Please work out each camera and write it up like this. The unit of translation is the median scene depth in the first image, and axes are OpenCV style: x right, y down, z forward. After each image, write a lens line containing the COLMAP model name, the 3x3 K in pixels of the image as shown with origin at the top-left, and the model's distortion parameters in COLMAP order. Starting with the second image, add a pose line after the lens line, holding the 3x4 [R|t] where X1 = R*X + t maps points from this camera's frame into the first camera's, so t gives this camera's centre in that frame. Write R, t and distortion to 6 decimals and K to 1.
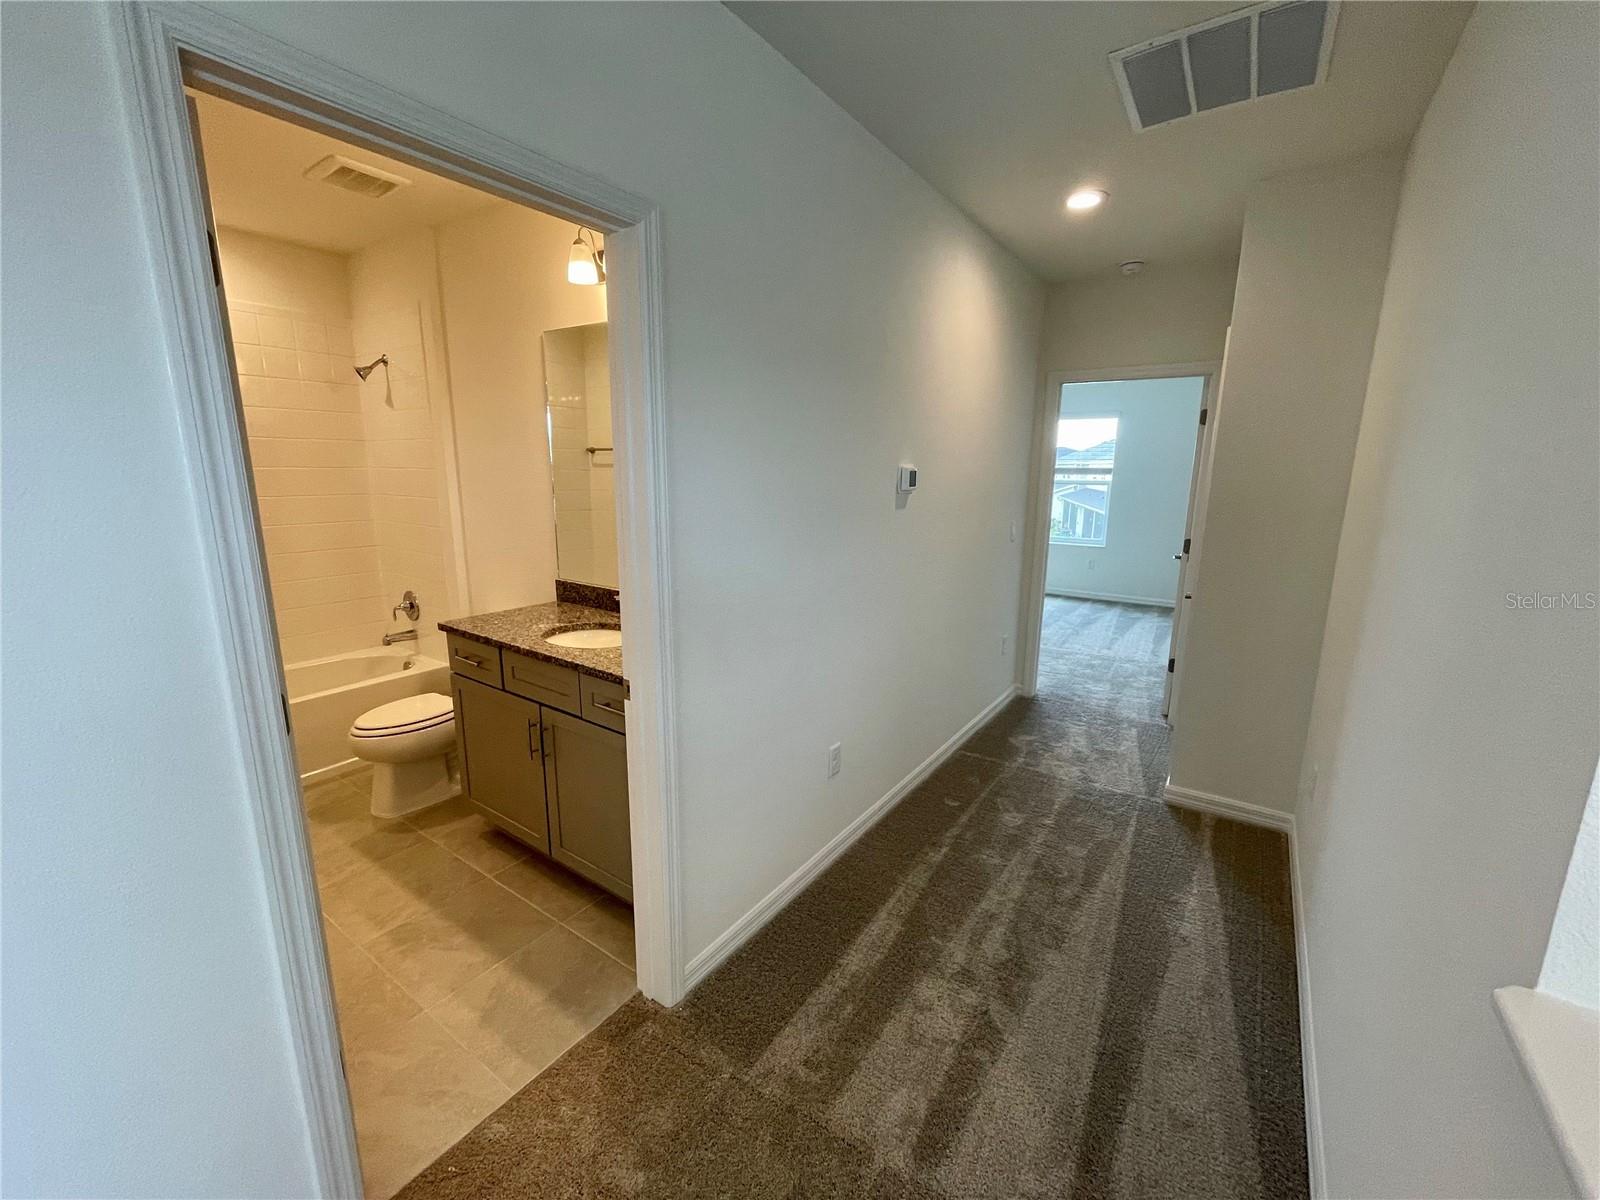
lens RADIAL K [[641.2, 0, 800.9], [0, 641.2, 596.3], [0, 0, 1]] dist [-0.003612, -0.000173]
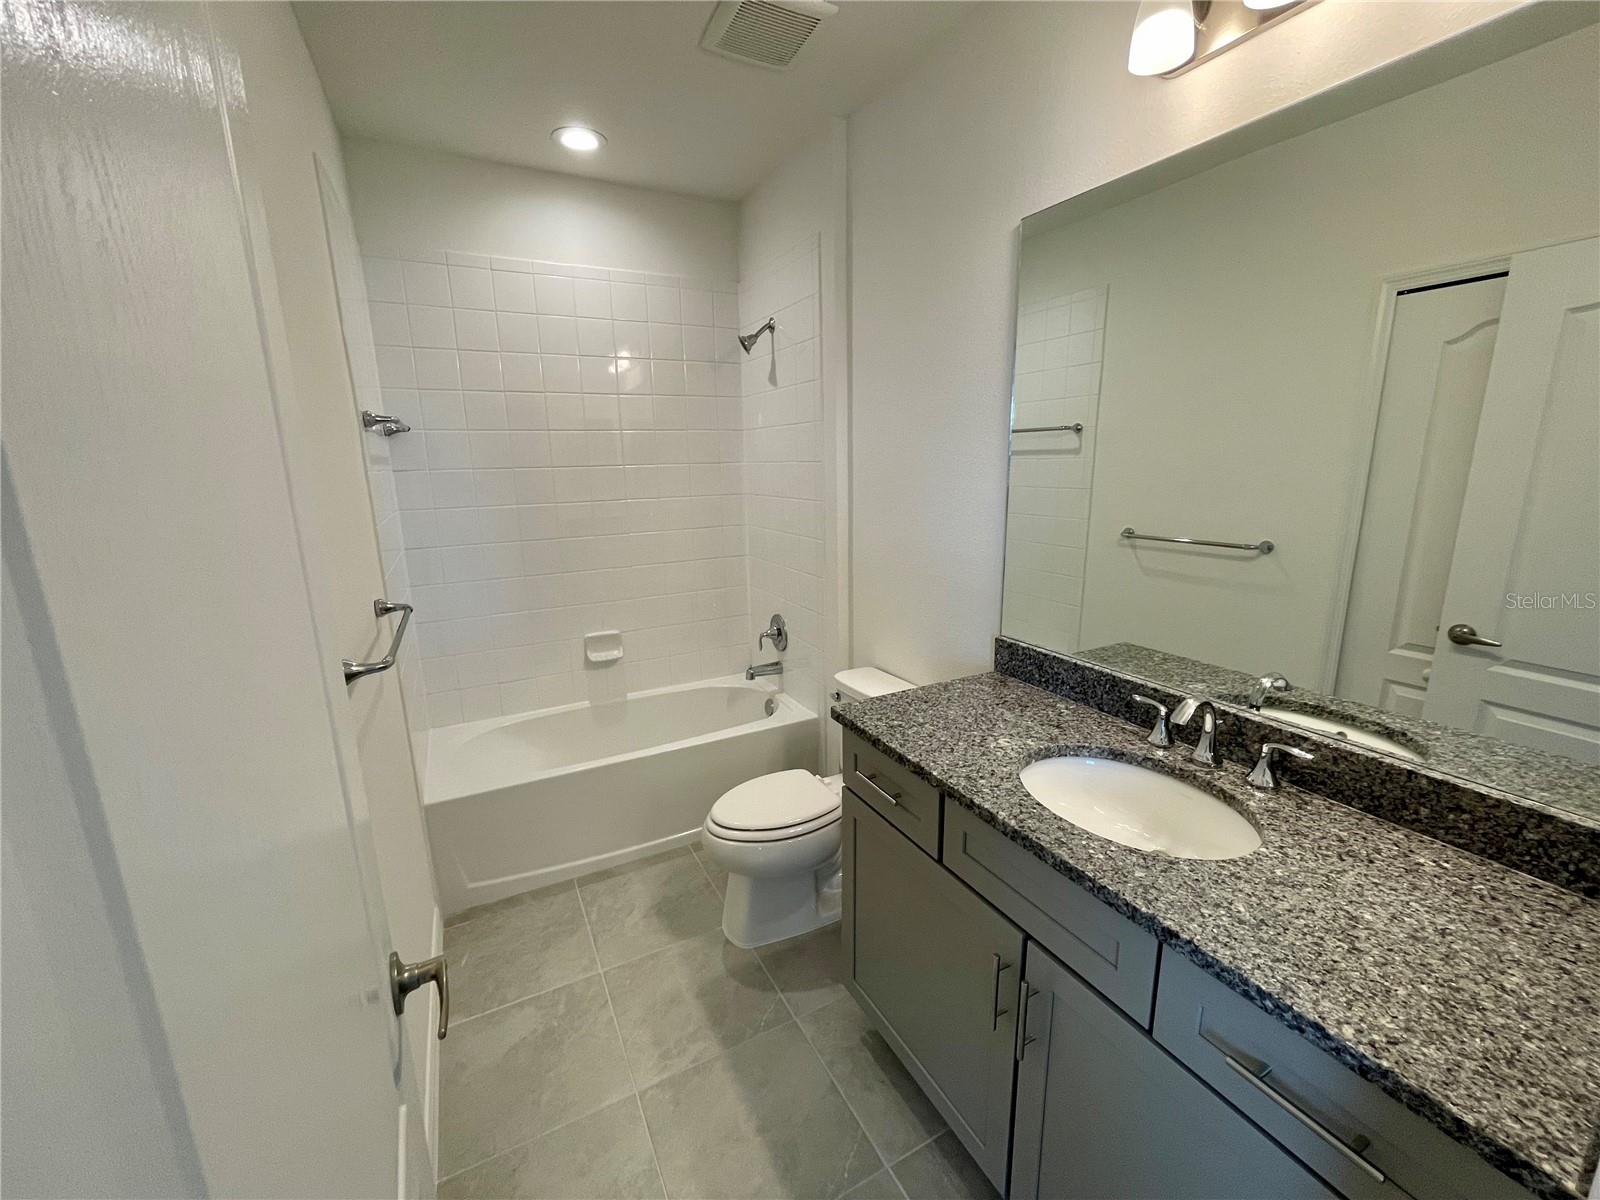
lens RADIAL K [[641.2, 0, 800.9], [0, 641.2, 596.3], [0, 0, 1]] dist [-0.003612, -0.000173]
pose [[0.883379, 0.068703, -0.463596, -0.279420], [-0.063719, 0.997618, 0.026428, -0.072680], [0.464307, 0.006194, 0.885653, 0.389864]]
